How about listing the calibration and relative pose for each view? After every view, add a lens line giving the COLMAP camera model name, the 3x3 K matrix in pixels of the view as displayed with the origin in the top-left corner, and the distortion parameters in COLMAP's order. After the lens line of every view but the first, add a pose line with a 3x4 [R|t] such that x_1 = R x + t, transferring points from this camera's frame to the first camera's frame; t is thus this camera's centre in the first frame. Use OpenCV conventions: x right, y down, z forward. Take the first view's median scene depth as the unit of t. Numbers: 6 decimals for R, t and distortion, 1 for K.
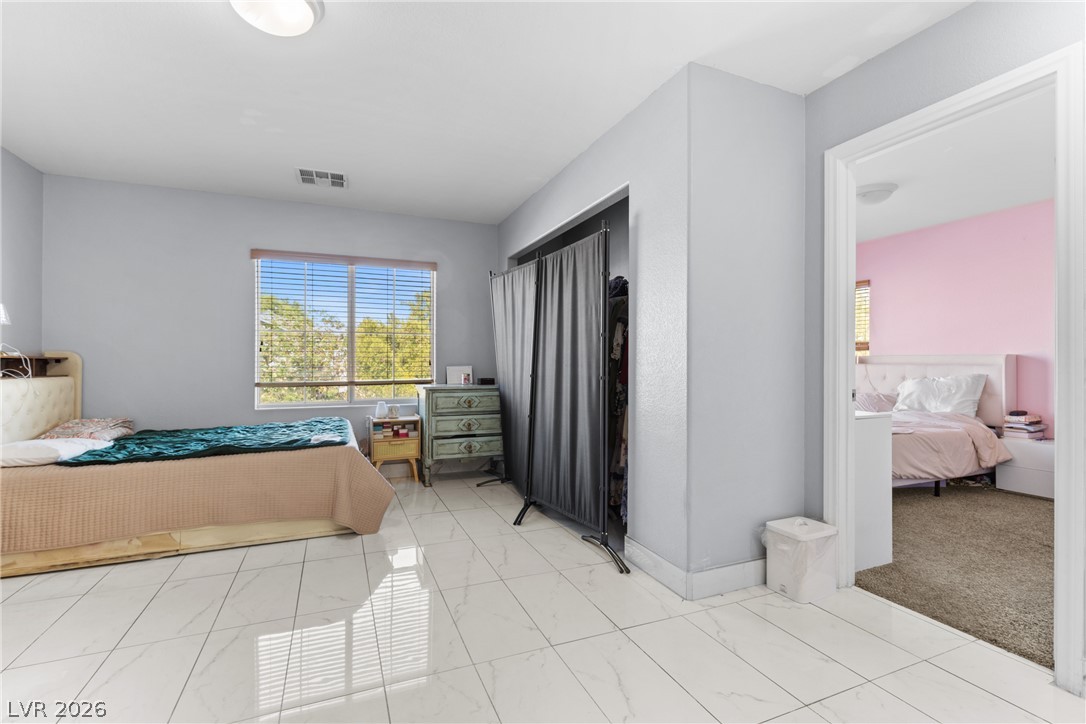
lens RADIAL K [[488.9, 0, 547.3], [0, 488.9, 360.7], [0, 0, 1]] dist [-0.002935, -0.000252]
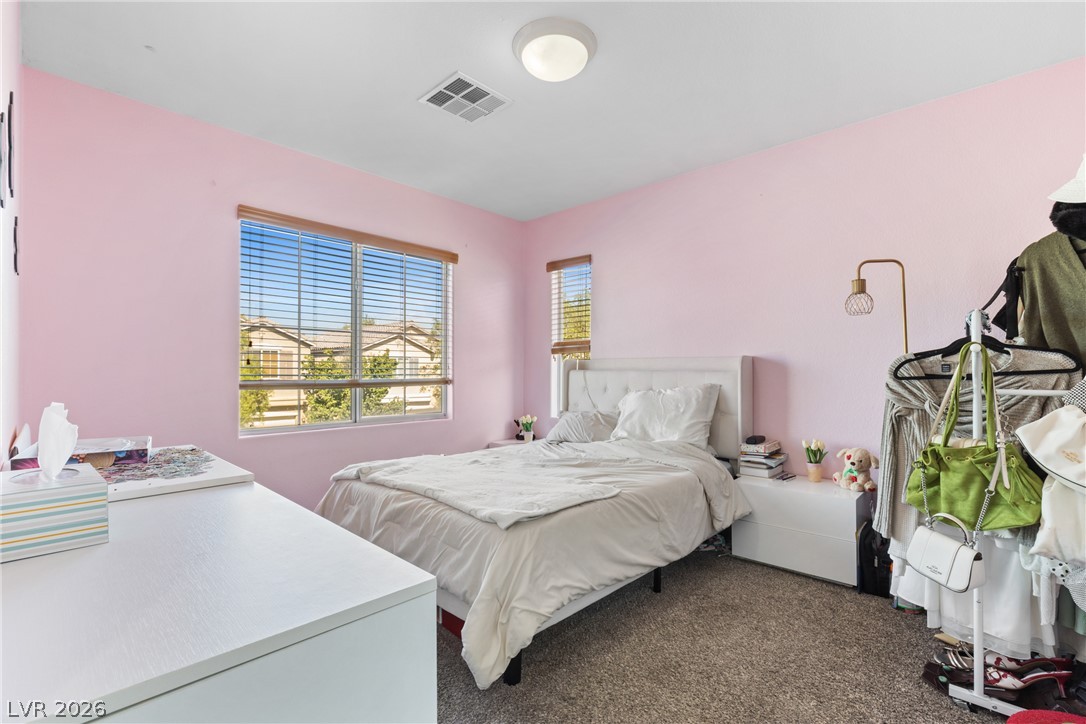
lens RADIAL K [[488.9, 0, 545.3], [0, 488.9, 365.2], [0, 0, 1]] dist [-0.002935, -0.000252]
pose [[0.918938, 0.003719, 0.394385, 0.395715], [-0.001070, 0.999975, -0.006937, 0.005486], [-0.394401, 0.005953, 0.918919, 0.455905]]
